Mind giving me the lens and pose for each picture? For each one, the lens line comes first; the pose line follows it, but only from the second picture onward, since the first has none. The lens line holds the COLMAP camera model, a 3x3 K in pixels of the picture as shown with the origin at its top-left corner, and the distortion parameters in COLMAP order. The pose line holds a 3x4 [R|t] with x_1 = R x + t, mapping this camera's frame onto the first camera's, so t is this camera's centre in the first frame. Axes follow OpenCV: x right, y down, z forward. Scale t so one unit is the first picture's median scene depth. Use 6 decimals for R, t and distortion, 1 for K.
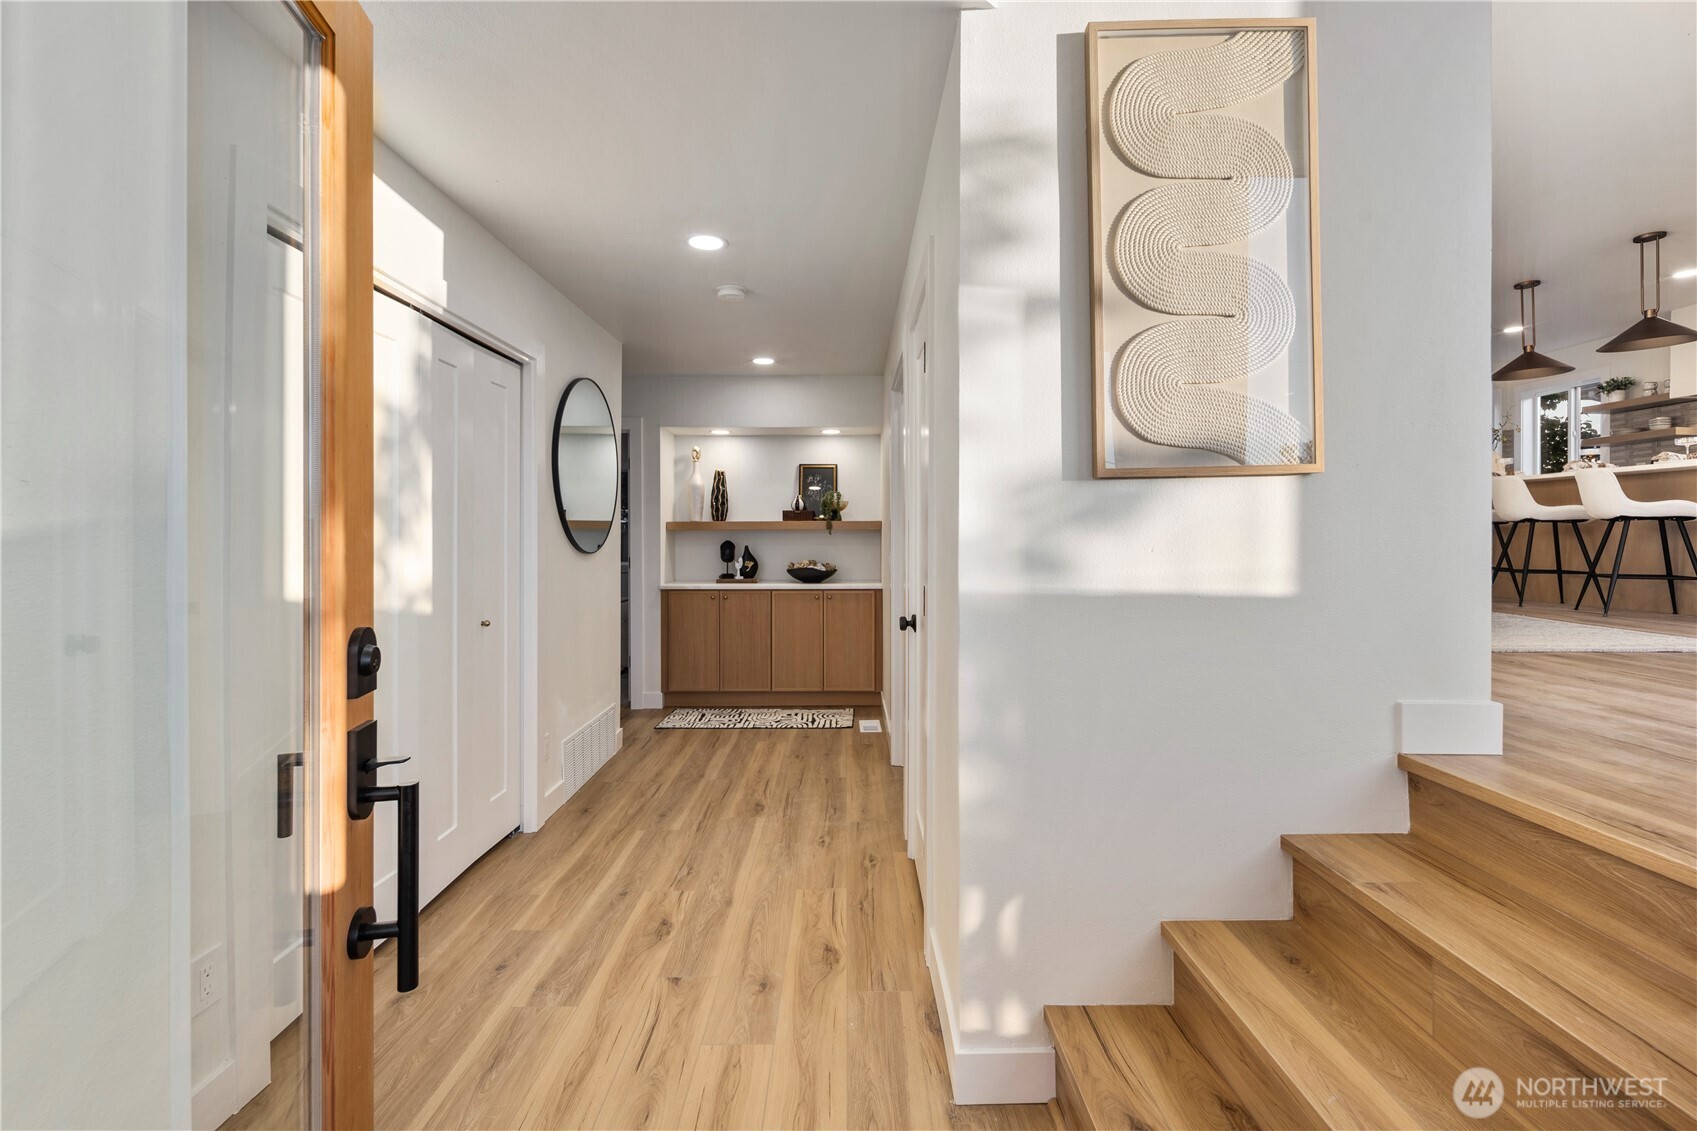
lens RADIAL K [[740.3, 0, 849.8], [0, 740.3, 533.9], [0, 0, 1]] dist [0.001670, -0.000550]
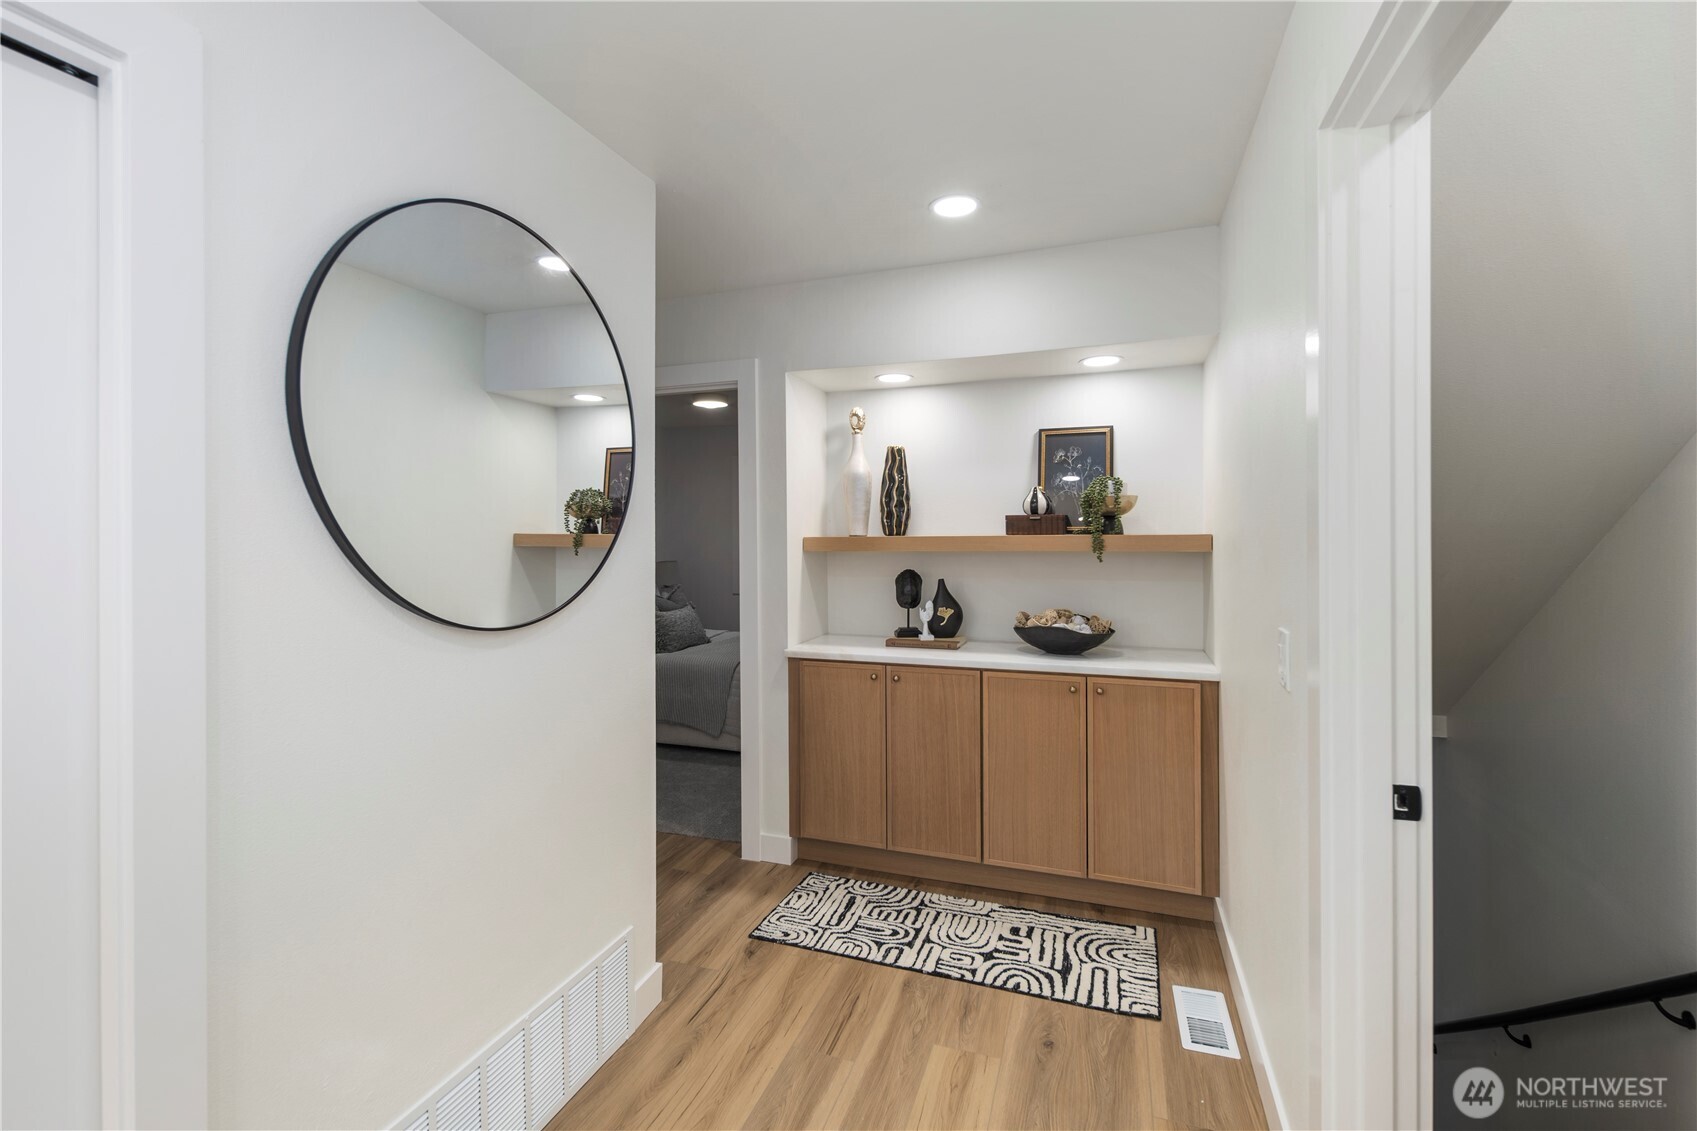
lens RADIAL K [[740.3, 0, 849.8], [0, 740.3, 533.9], [0, 0, 1]] dist [0.001670, -0.000550]
pose [[0.942276, -0.003631, -0.334817, -0.017995], [0.003771, 0.999993, -0.000232, -0.018518], [0.334815, -0.001044, 0.942283, 0.457399]]
